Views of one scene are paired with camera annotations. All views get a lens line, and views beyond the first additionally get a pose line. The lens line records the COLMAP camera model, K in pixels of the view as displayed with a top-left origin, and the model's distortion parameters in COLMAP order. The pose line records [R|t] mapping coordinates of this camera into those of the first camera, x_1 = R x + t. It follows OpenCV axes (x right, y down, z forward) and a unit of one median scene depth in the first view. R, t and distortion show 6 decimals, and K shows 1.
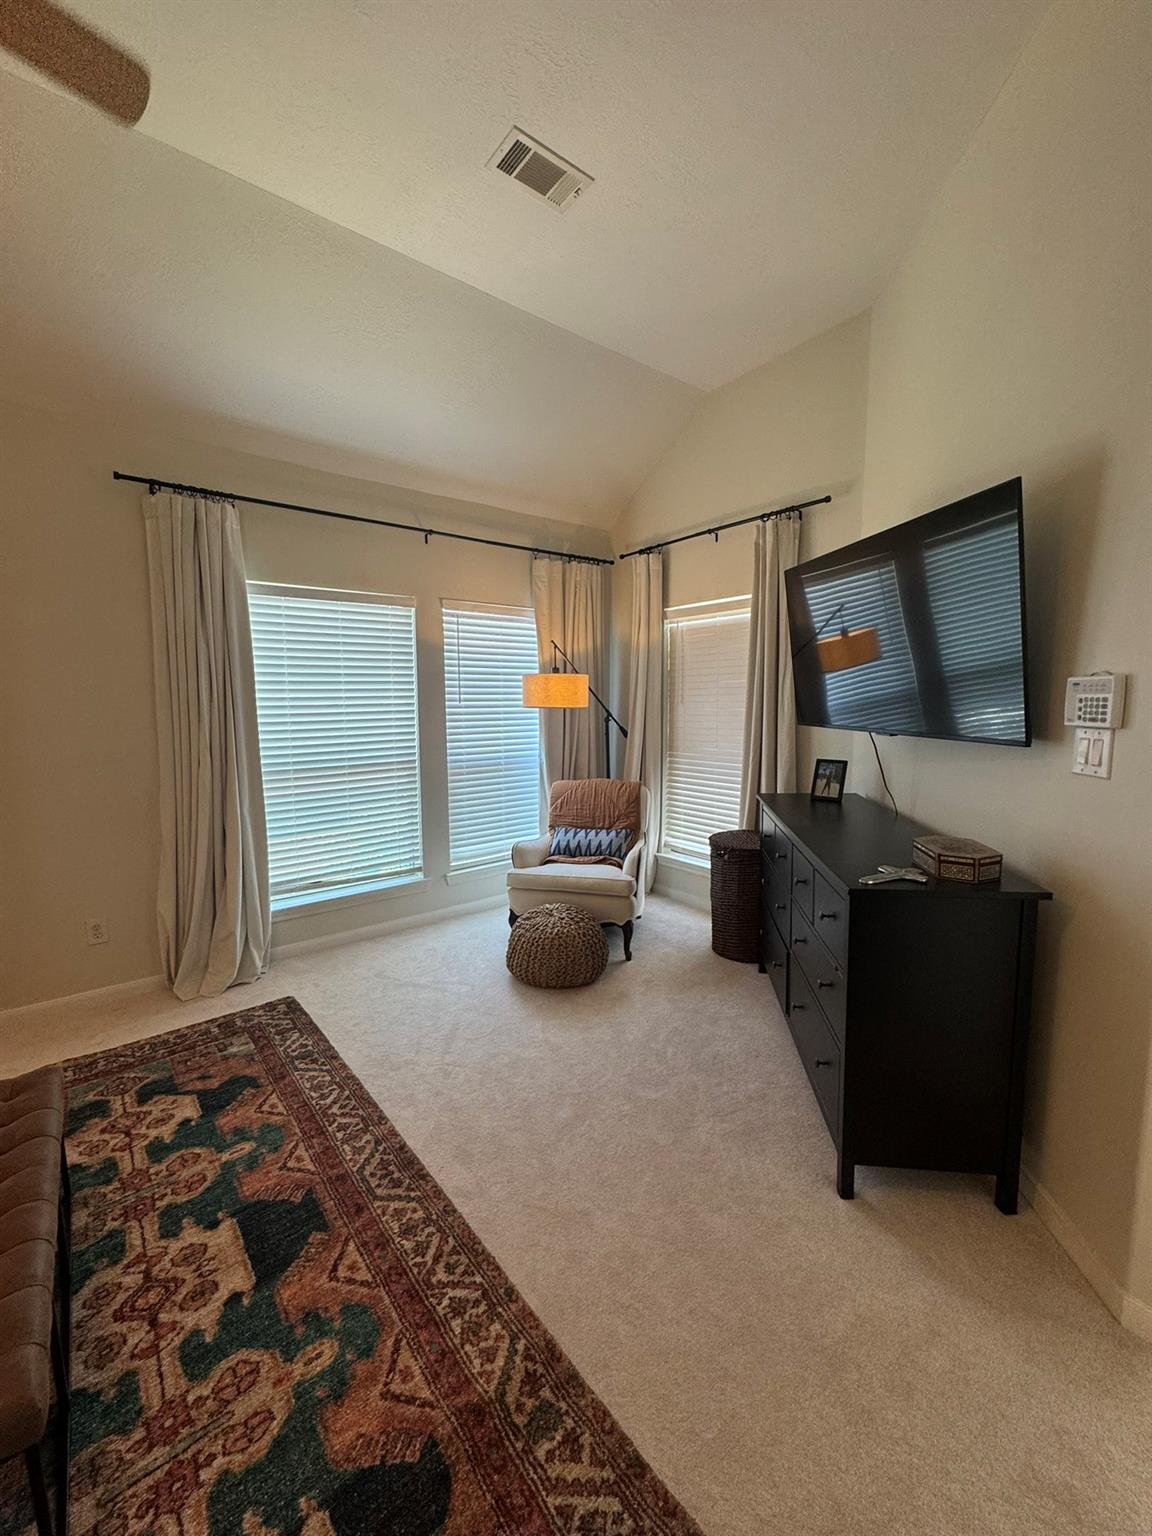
lens RADIAL K [[610.6, 0, 574.7], [0, 610.6, 767.4], [0, 0, 1]] dist [-0.003269, 0.001001]
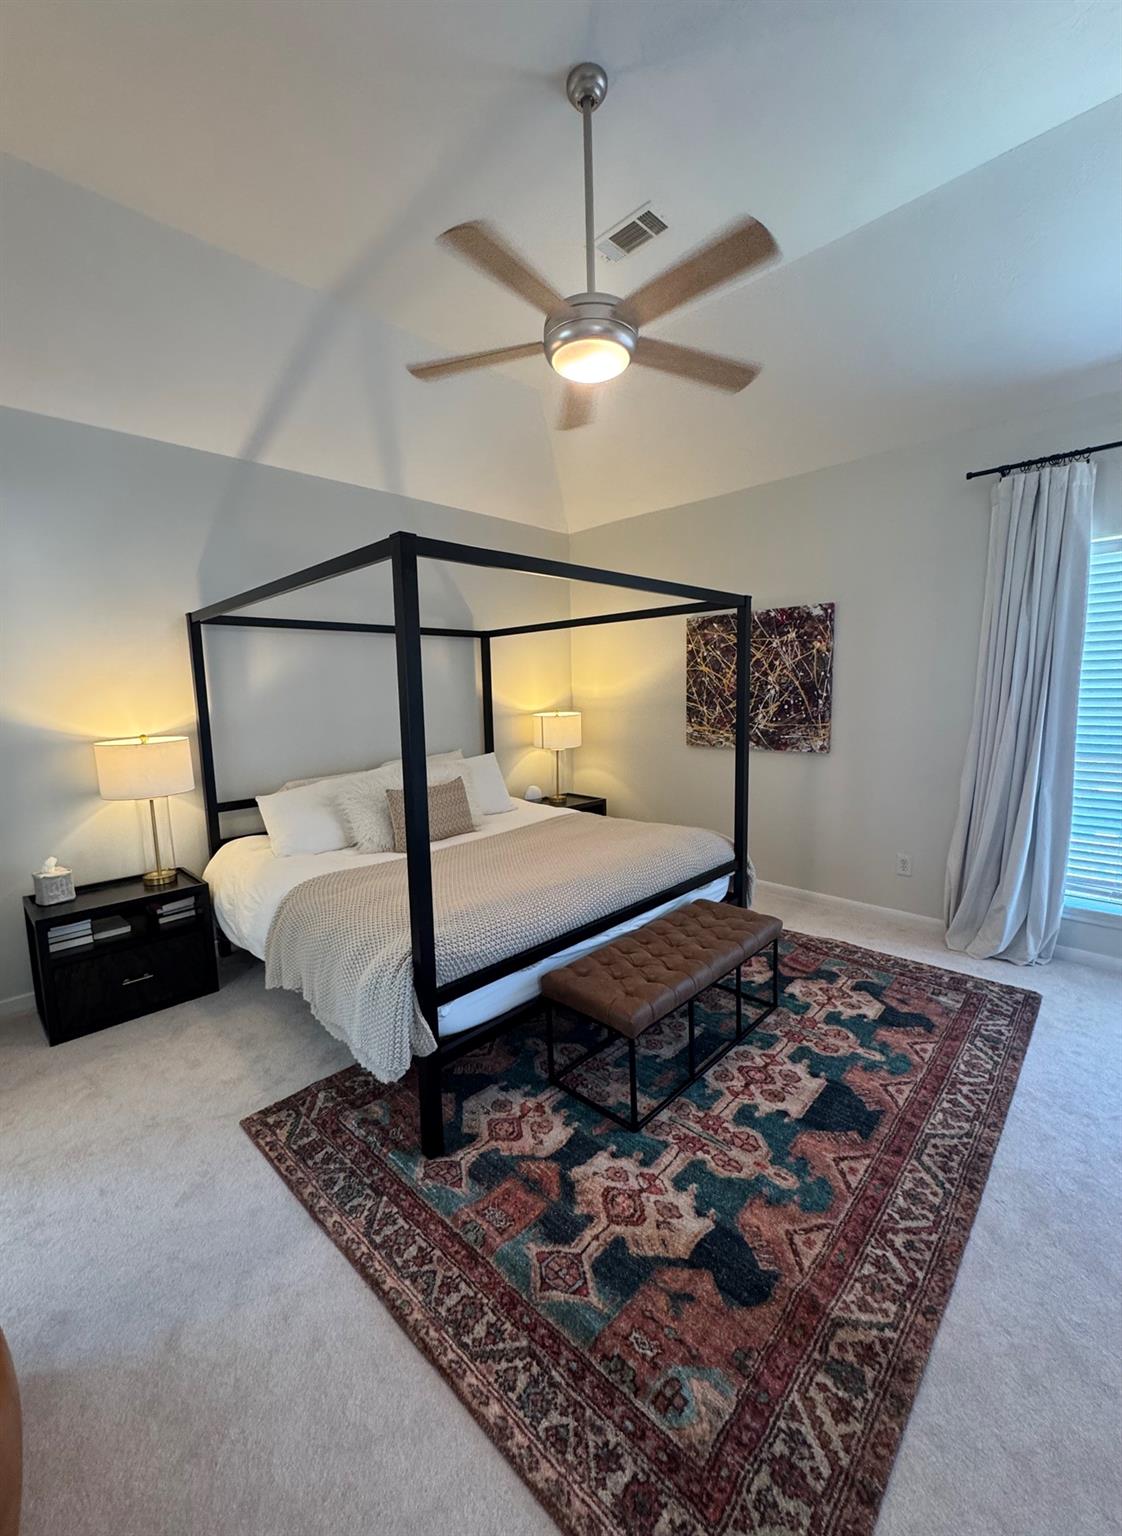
lens RADIAL K [[610.6, 0, 558.3], [0, 610.6, 772.6], [0, 0, 1]] dist [-0.003269, 0.001001]
pose [[0.128201, 0.140643, -0.981725, 0.539479], [-0.089408, 0.987502, 0.129795, -0.023788], [0.987710, 0.071134, 0.139174, 0.210896]]
